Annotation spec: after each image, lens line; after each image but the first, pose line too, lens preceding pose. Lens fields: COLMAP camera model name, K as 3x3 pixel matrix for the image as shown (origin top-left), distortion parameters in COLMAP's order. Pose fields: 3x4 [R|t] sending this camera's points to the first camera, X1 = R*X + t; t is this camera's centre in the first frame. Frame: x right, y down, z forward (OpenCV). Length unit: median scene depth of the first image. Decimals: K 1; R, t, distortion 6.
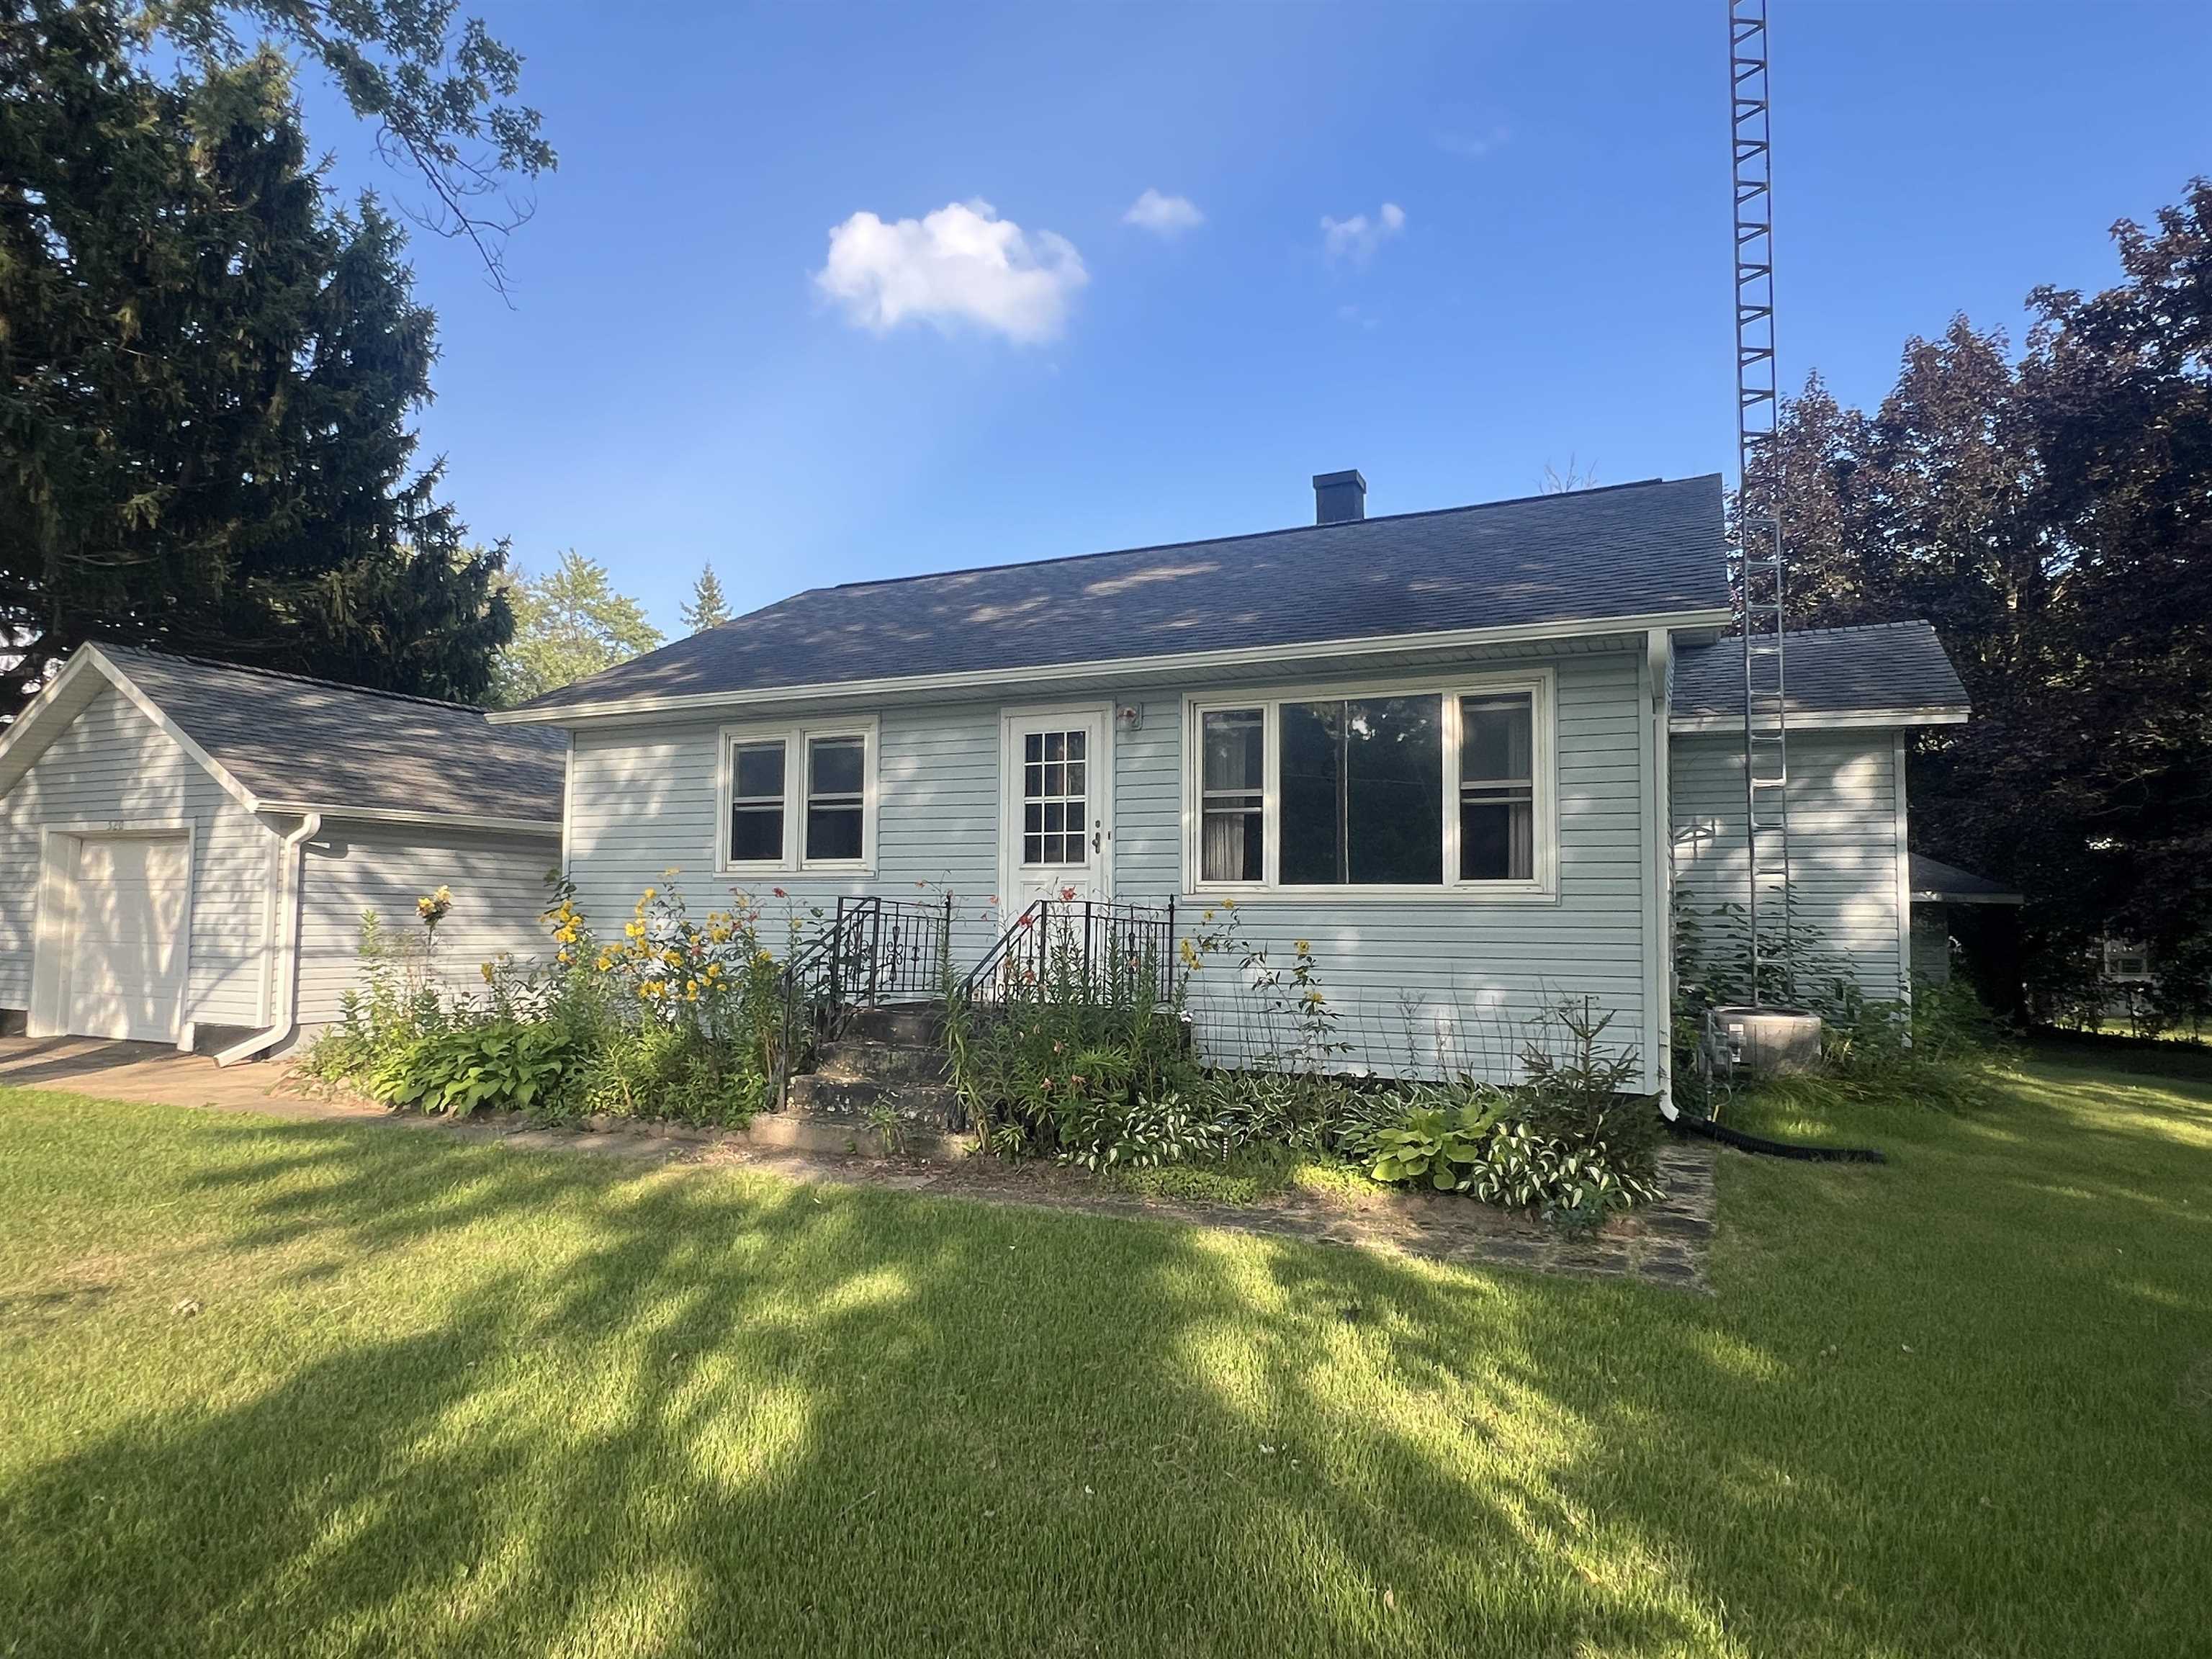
lens RADIAL K [[1269.9, 0, 1106.3], [0, 1269.9, 846.6], [0, 0, 1]] dist [-0.002188, -0.004958]
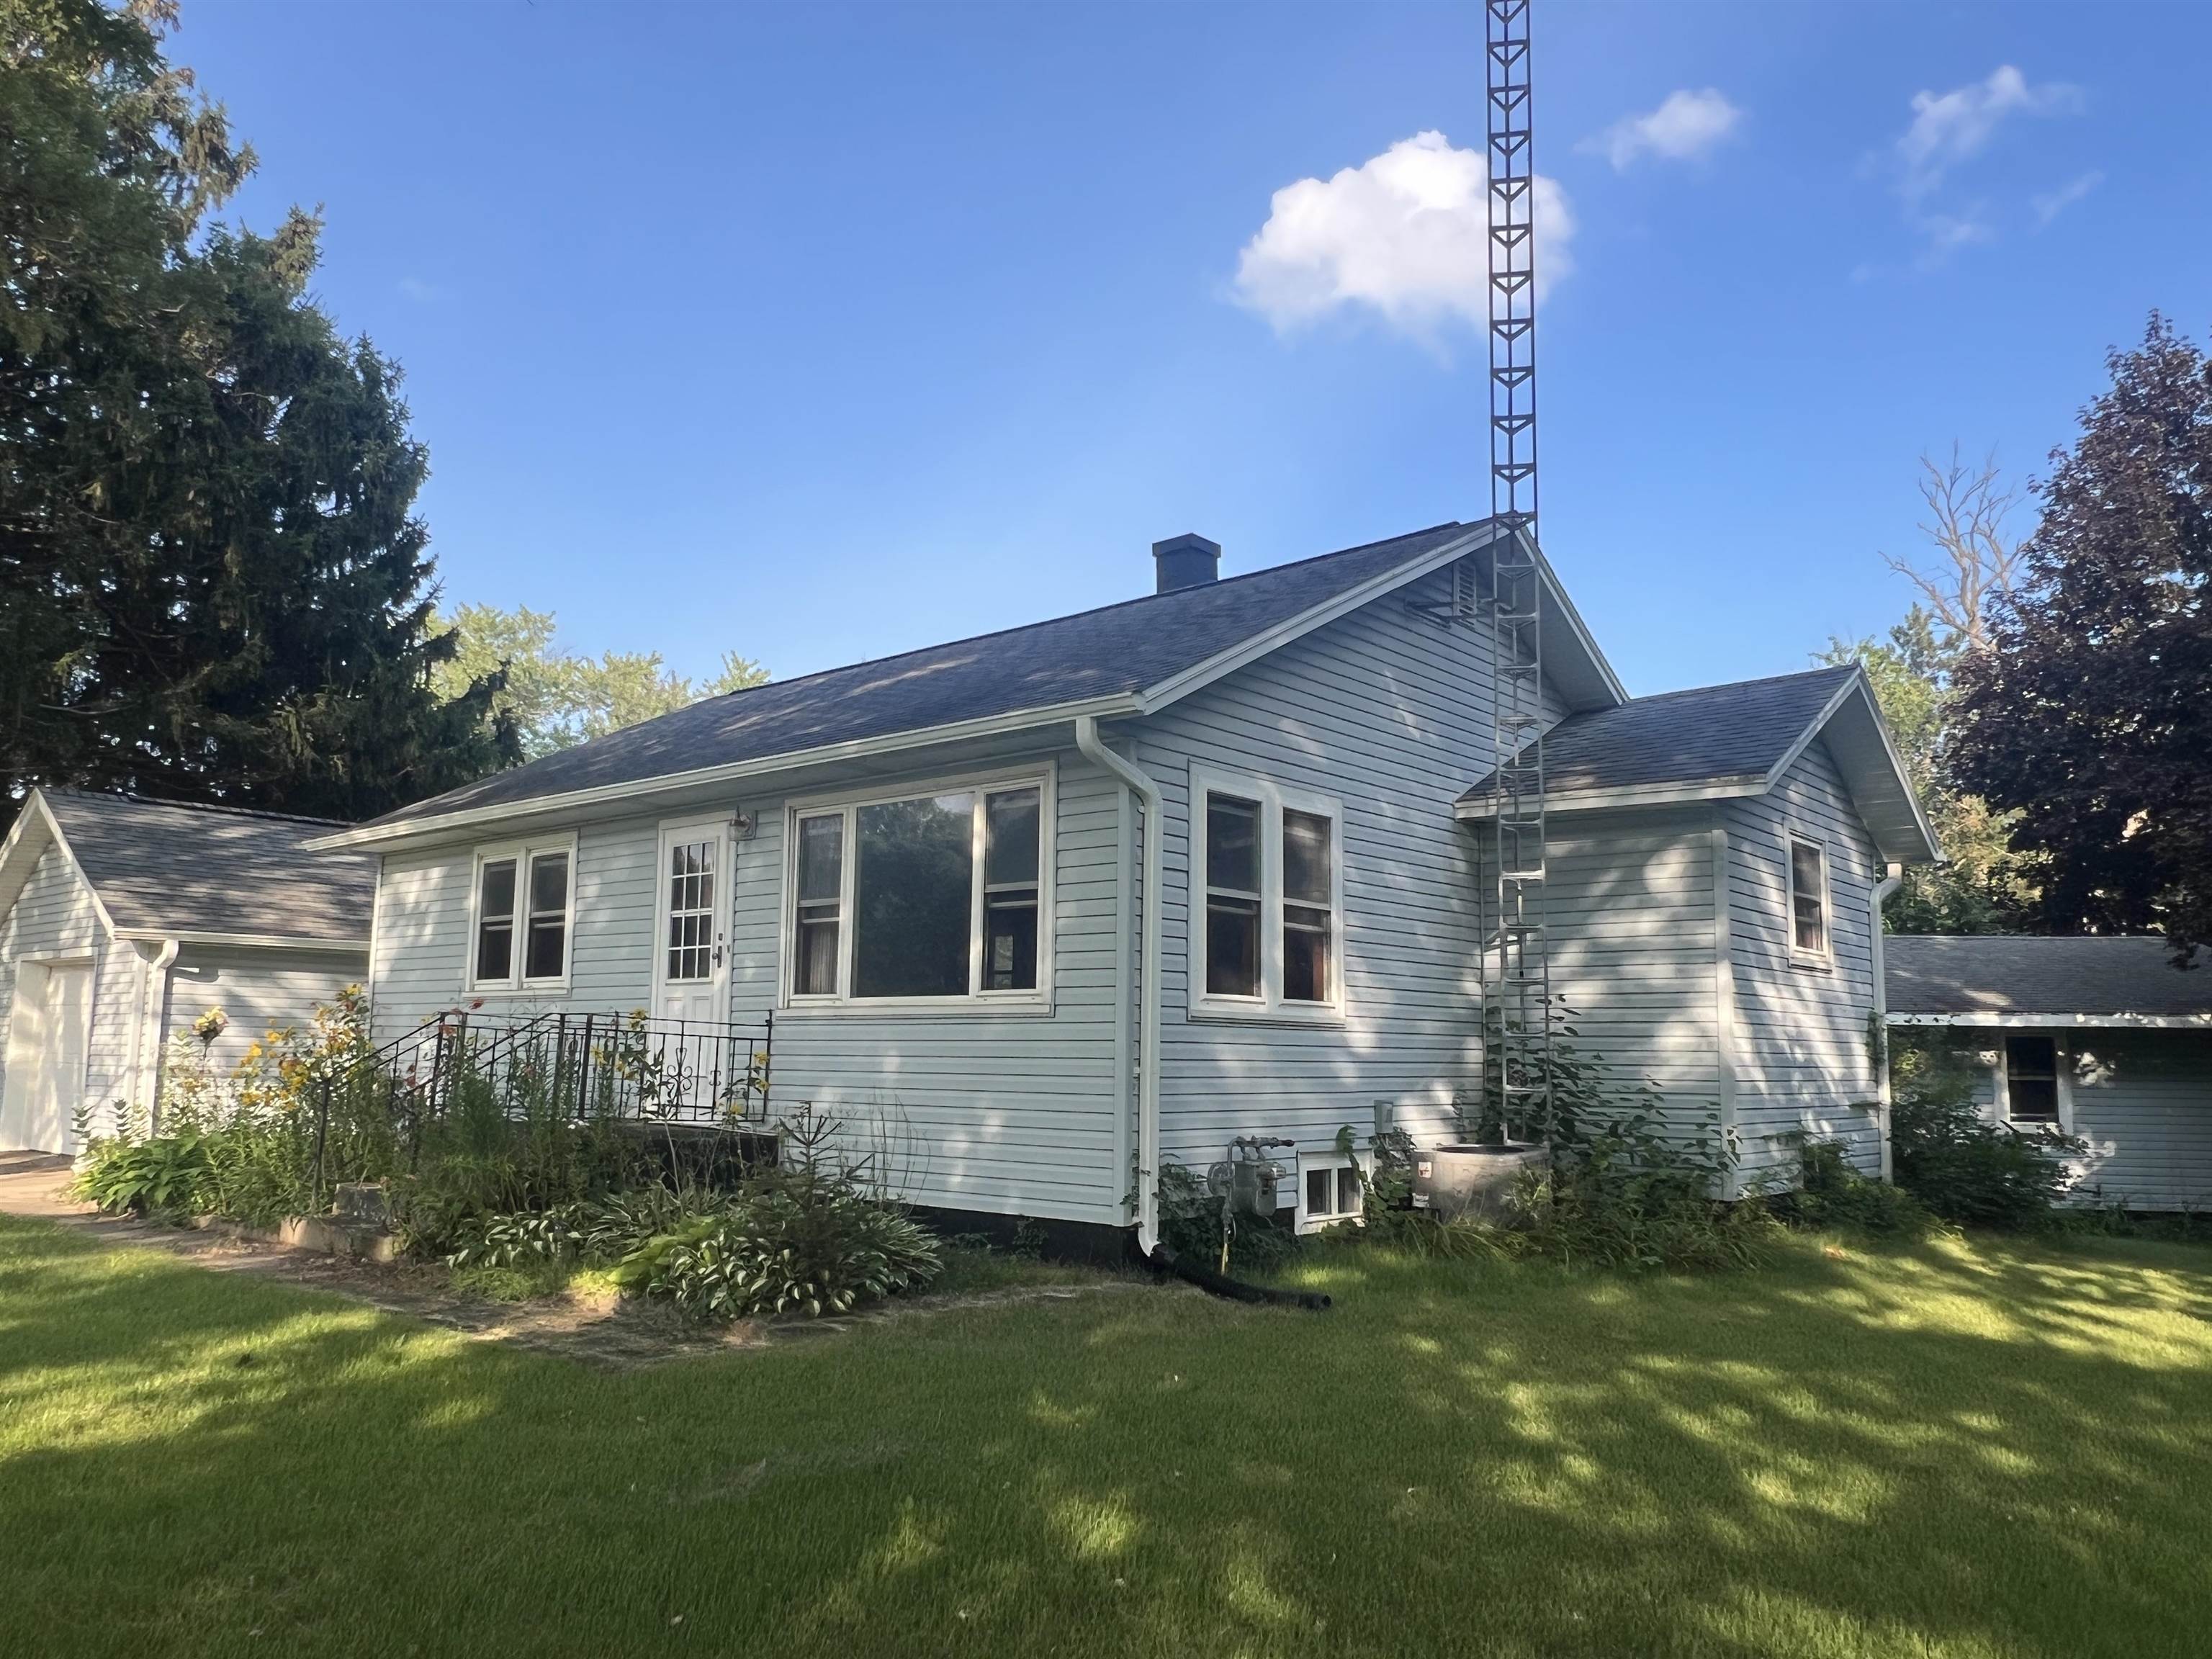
lens RADIAL K [[1603.8, 0, 1096.7], [0, 1603.8, 837.7], [0, 0, 1]] dist [-0.012424, 0.001573]
pose [[0.962819, -0.033133, -0.268109, 0.511830], [0.009441, 0.995971, -0.089177, 0.015575], [0.269983, 0.083330, 0.959252, -0.084300]]
